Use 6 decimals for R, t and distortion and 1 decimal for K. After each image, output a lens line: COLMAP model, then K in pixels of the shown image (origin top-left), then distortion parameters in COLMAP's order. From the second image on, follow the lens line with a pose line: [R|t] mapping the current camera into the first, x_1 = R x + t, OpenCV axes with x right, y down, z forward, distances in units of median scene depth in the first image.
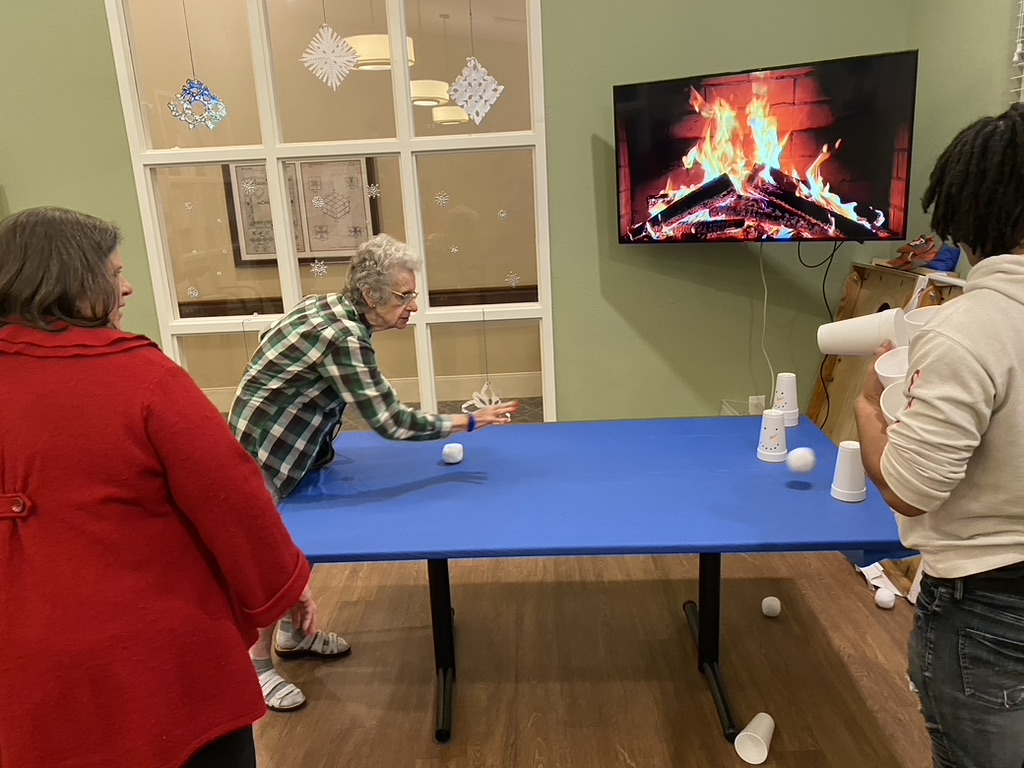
lens RADIAL K [[782.0, 0, 511.3], [0, 782.0, 384.2], [0, 0, 1]] dist [-0.003580, -0.002956]
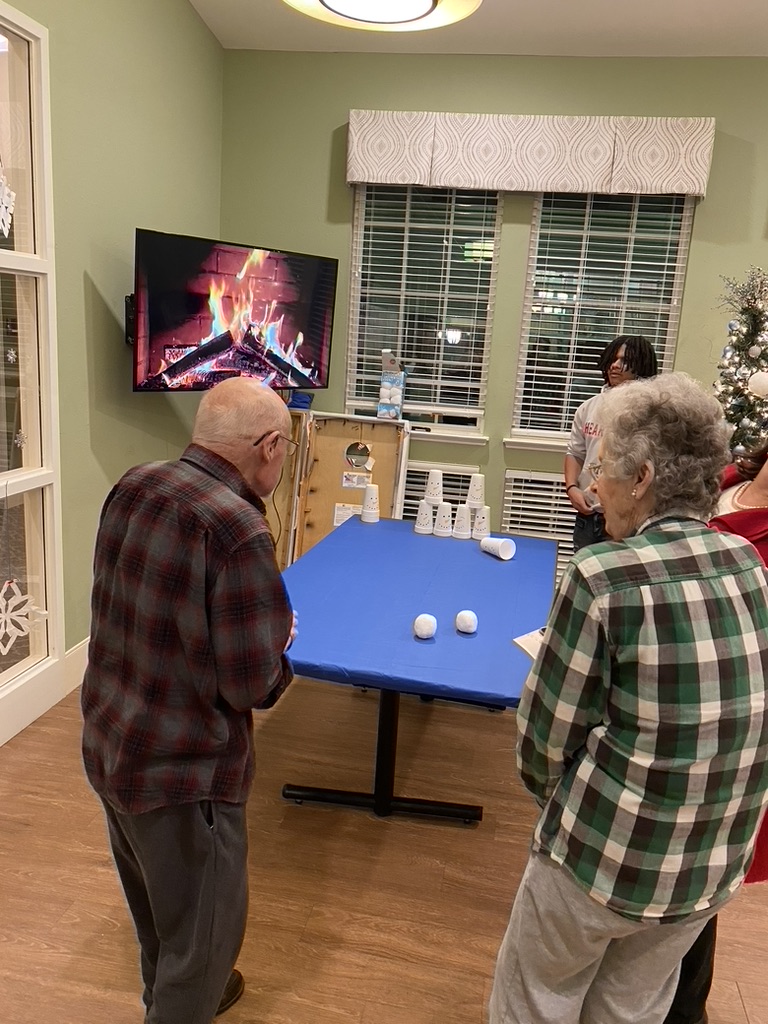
lens RADIAL K [[782.0, 0, 383.6], [0, 782.0, 509.8], [0, 0, 1]] dist [-0.003580, -0.002956]
pose [[0.189496, -0.150774, 0.970236, -0.793534], [0.178492, 0.976965, 0.116958, -0.103198], [-0.965522, 0.151016, 0.212043, 0.558740]]
